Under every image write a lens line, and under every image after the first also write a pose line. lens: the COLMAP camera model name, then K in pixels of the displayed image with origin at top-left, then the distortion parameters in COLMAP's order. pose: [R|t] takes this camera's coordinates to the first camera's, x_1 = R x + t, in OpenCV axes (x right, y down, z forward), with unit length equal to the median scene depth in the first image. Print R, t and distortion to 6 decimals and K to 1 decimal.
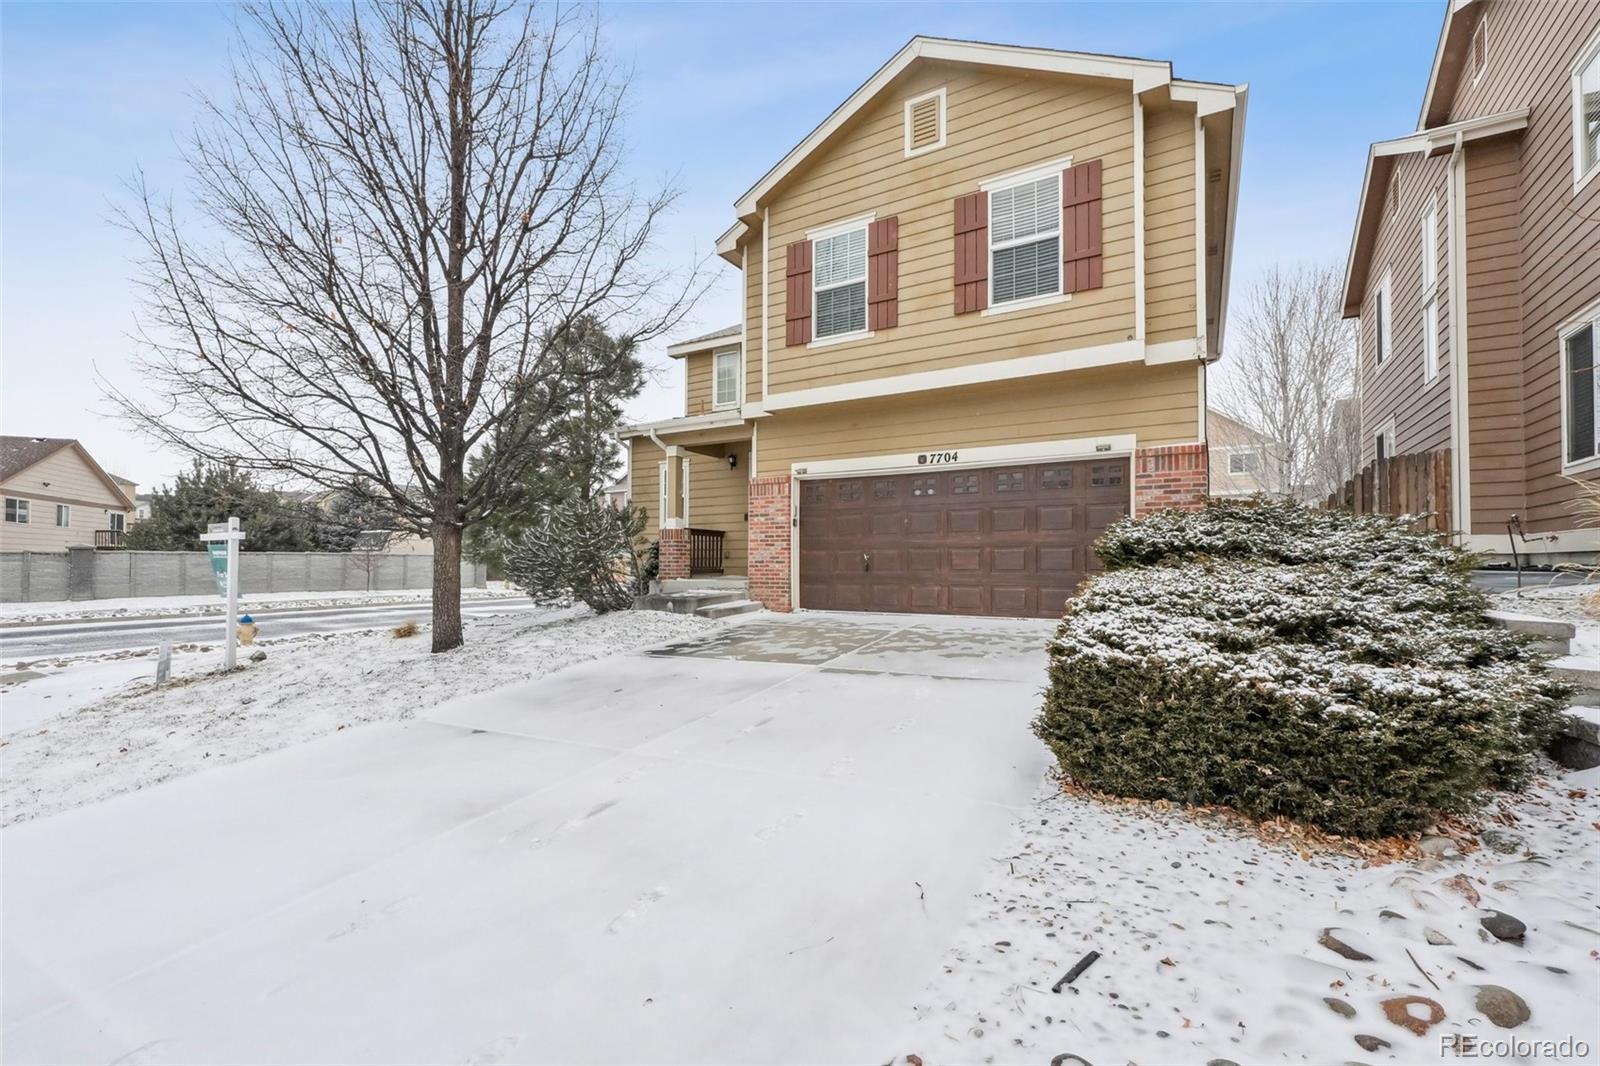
lens RADIAL K [[680.7, 0, 790.6], [0, 680.7, 542.9], [0, 0, 1]] dist [0.000269, 0.000078]
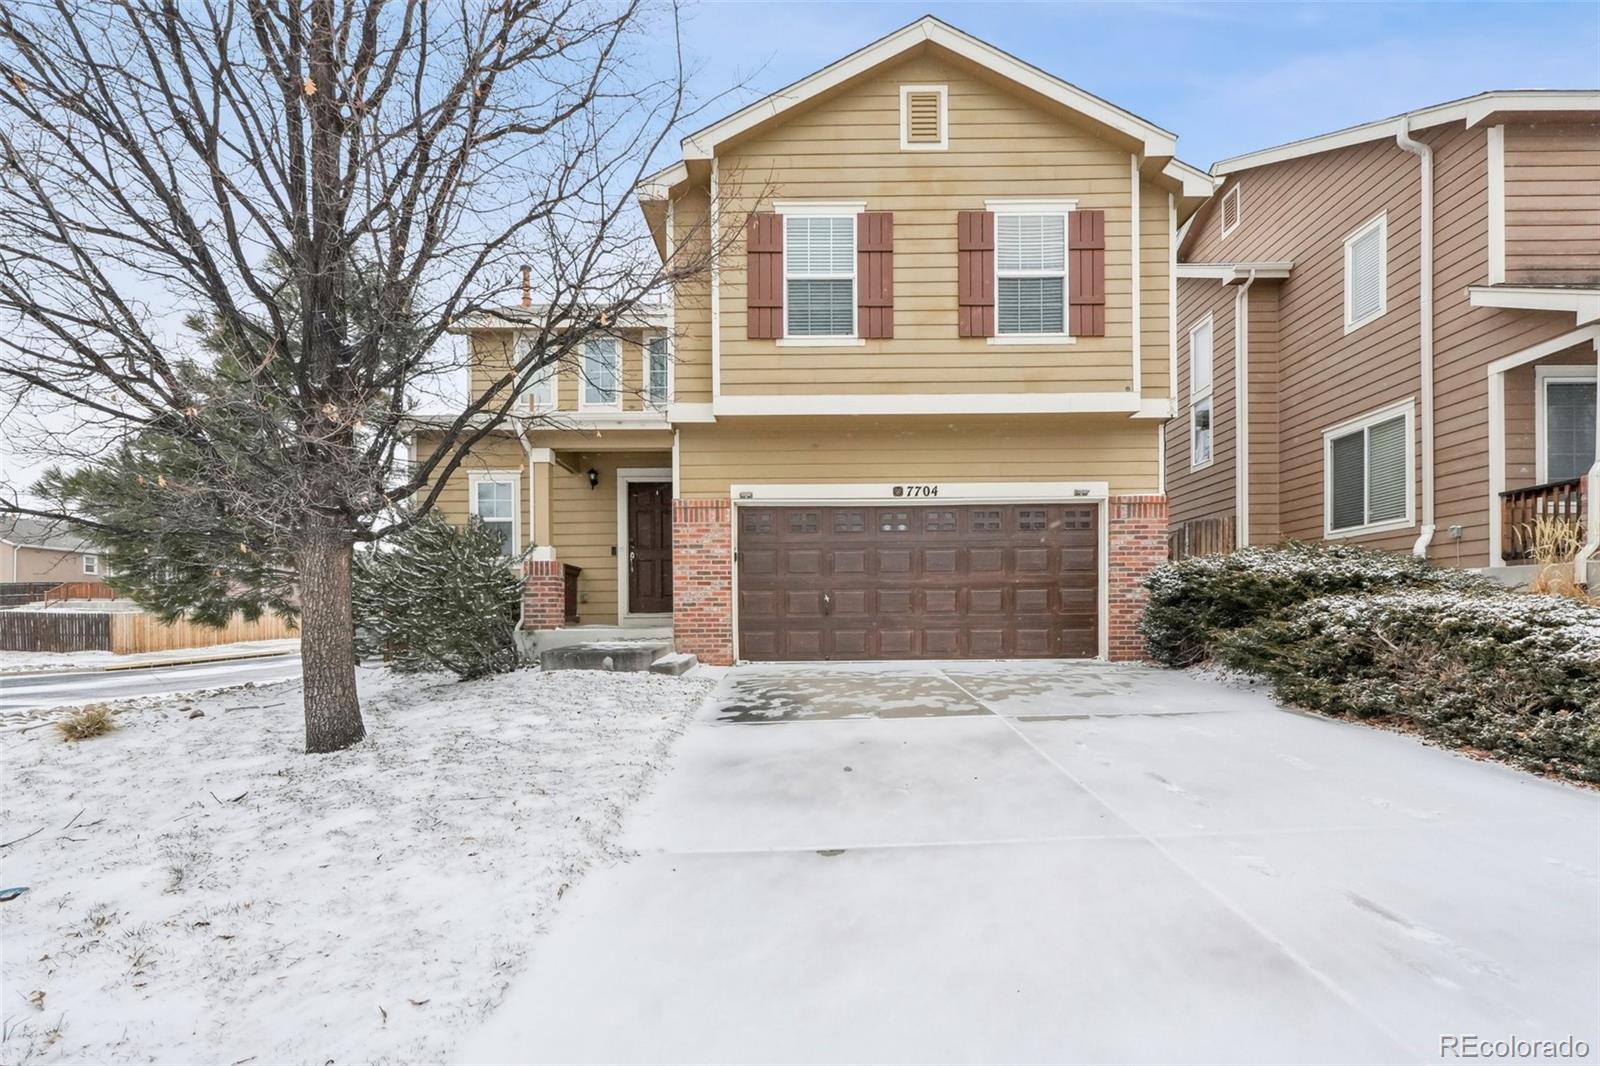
lens RADIAL K [[717.3, 0, 800.8], [0, 717.3, 618.4], [0, 0, 1]] dist [0.000144, -0.000315]
pose [[0.860477, -0.006706, 0.509446, -0.425679], [-0.006601, 0.999683, 0.024310, 0.026255], [-0.509447, -0.024281, 0.860159, 0.242532]]
